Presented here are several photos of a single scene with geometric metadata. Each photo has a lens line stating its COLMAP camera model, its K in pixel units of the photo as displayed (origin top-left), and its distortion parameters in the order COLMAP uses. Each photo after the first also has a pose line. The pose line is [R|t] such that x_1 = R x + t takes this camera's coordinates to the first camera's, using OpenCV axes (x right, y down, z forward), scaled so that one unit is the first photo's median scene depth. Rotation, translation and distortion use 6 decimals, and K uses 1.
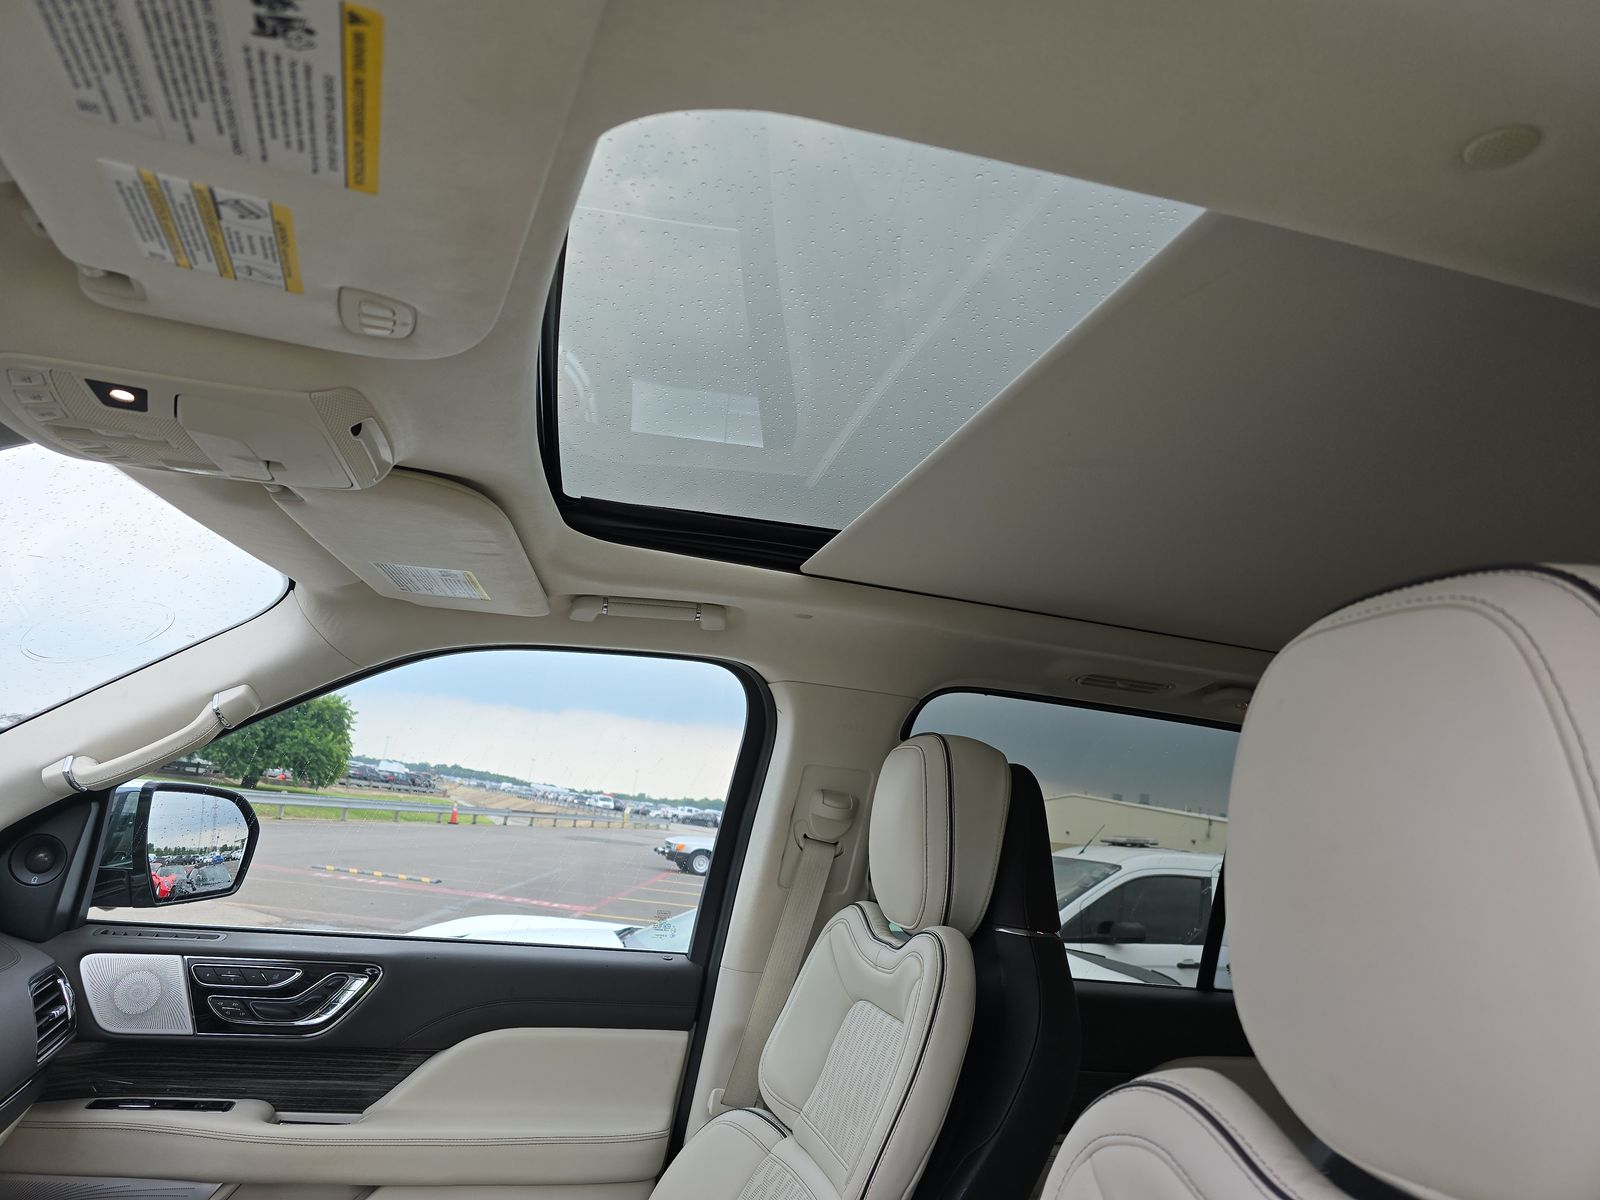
lens RADIAL K [[1055.0, 0, 800.0], [0, 1055.0, 600.0], [0, 0, 1]] dist [0.080562, -0.072950]
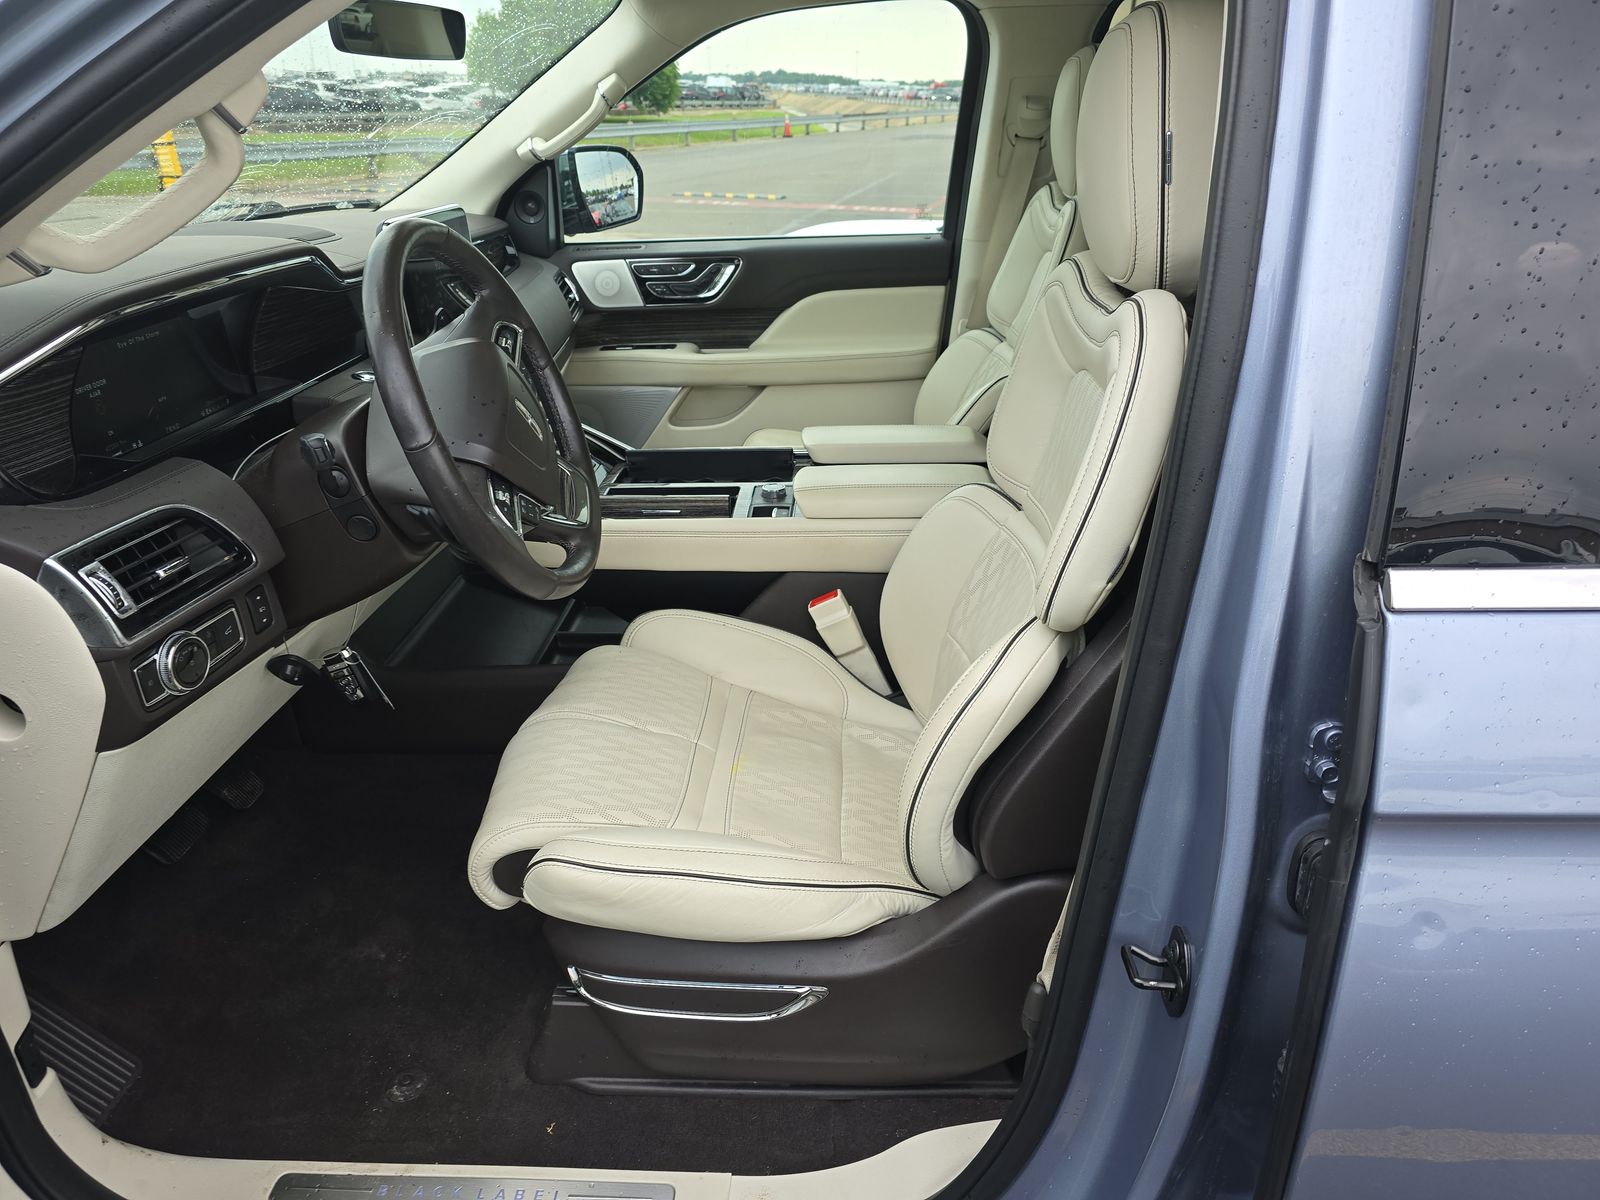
lens RADIAL K [[1057.4, 0, 794.2], [0, 1057.4, 632.2], [0, 0, 1]] dist [-0.002097, -0.002316]
pose [[0.947545, 0.026452, -0.318526, 0.135699], [0.175667, 0.789457, 0.588132, -0.084768], [0.267020, -0.613236, 0.743399, -0.329058]]
